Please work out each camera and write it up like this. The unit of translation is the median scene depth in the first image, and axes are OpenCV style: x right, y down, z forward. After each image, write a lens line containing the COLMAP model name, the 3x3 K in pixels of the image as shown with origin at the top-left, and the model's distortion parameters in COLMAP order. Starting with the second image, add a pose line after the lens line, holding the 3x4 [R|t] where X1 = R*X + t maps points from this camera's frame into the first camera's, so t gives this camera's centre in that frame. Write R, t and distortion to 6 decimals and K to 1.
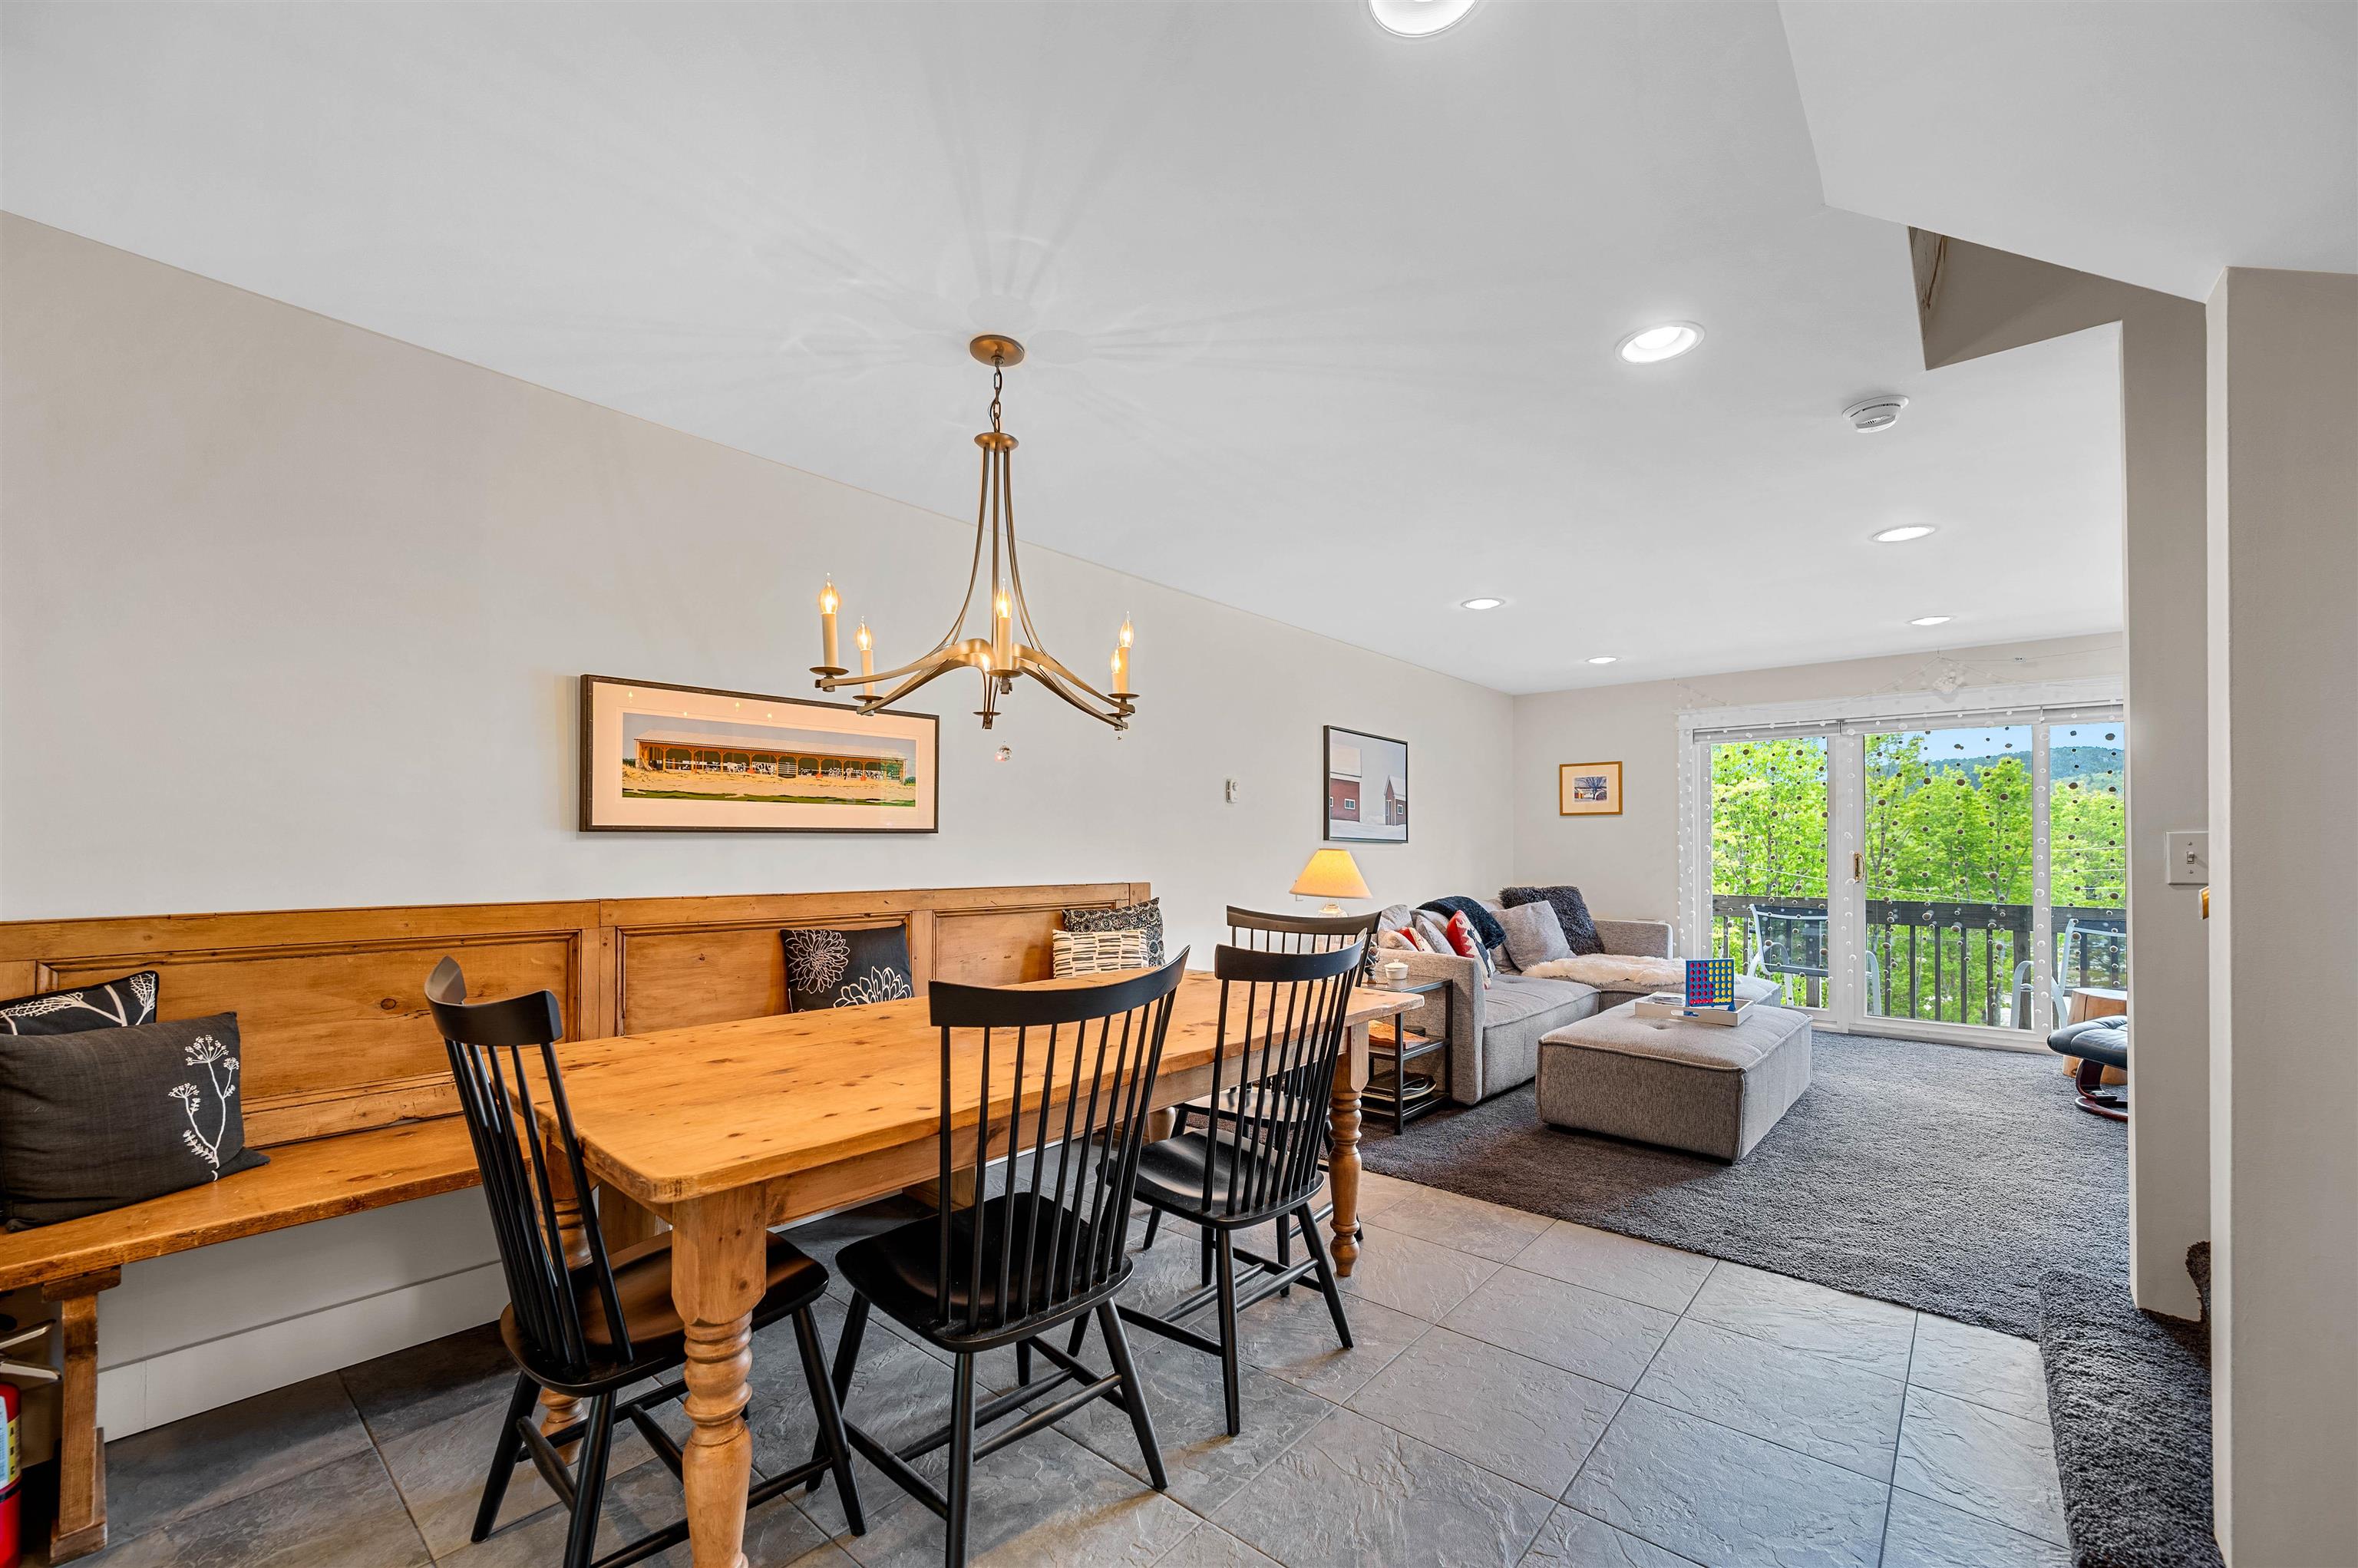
lens RADIAL K [[954.0, 0, 1178.0], [0, 954.0, 842.4], [0, 0, 1]] dist [-0.000715, 0.000052]
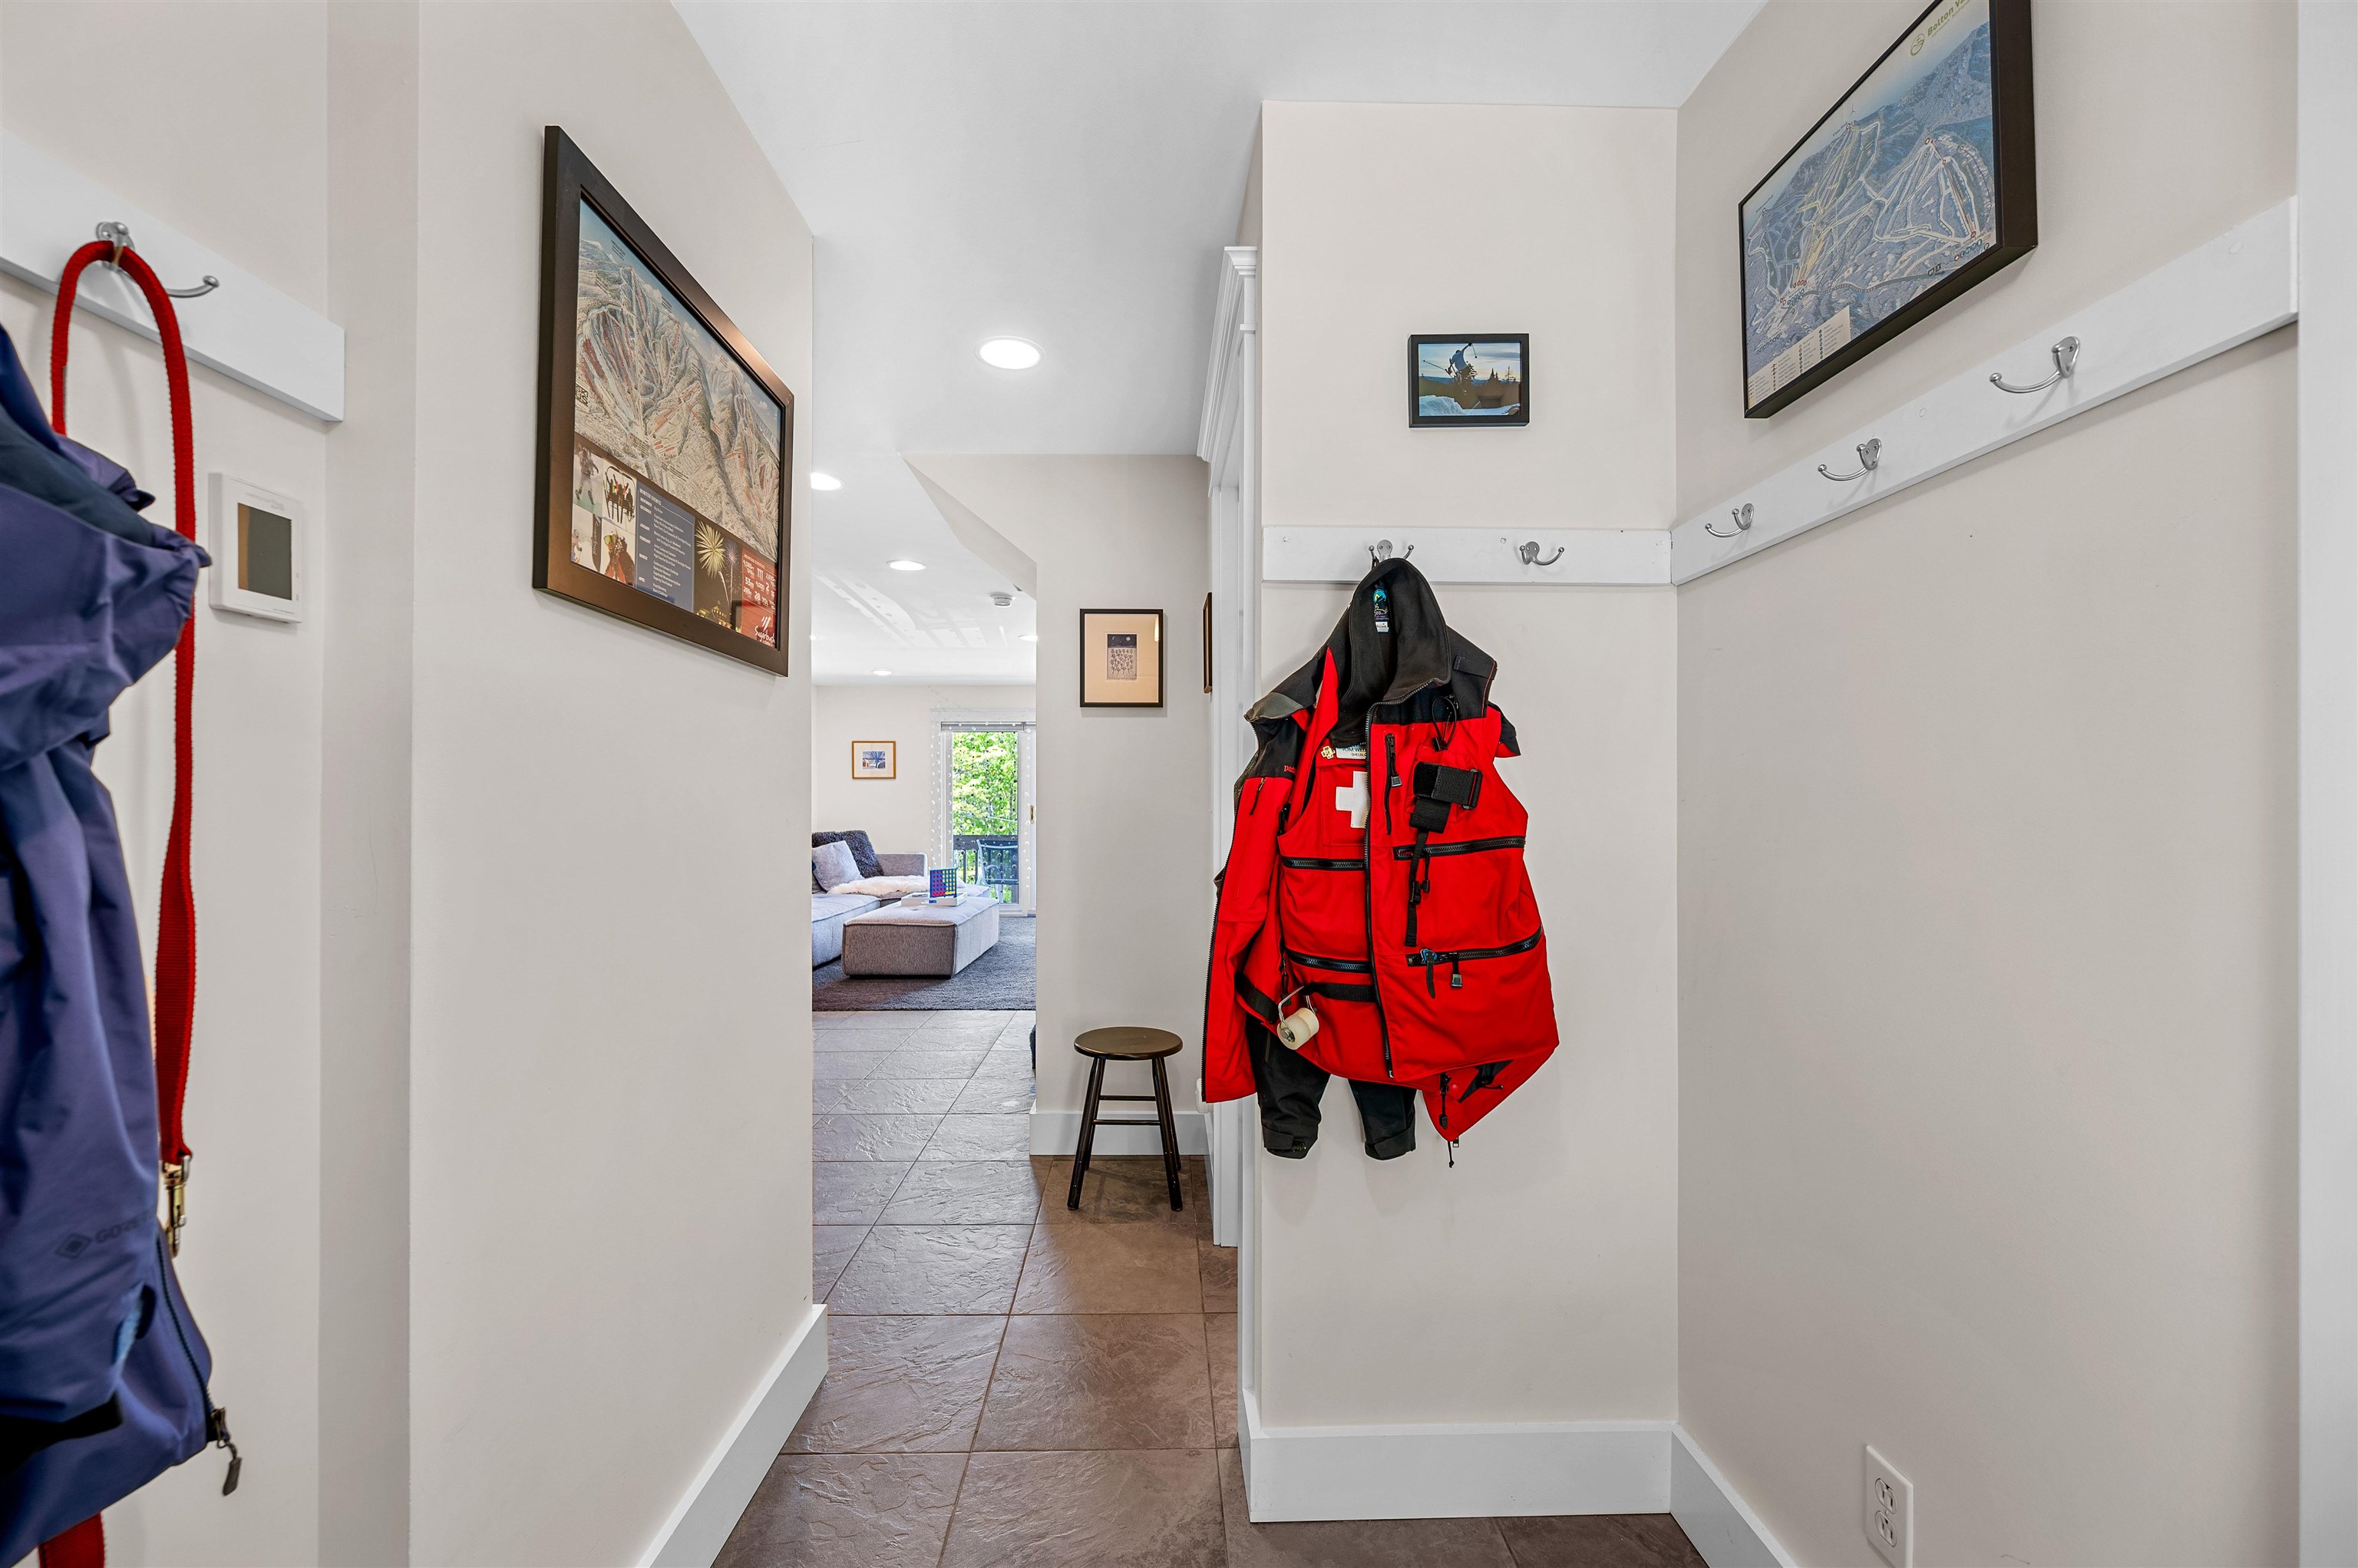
lens RADIAL K [[925.5, 0, 1163.1], [0, 925.5, 800.1], [0, 0, 1]] dist [-0.001736, 0.000155]
pose [[0.756815, -0.001541, 0.653627, -0.149086], [0.000399, 0.999998, 0.001895, -0.000727], [-0.653629, -0.001173, 0.756814, -0.338676]]
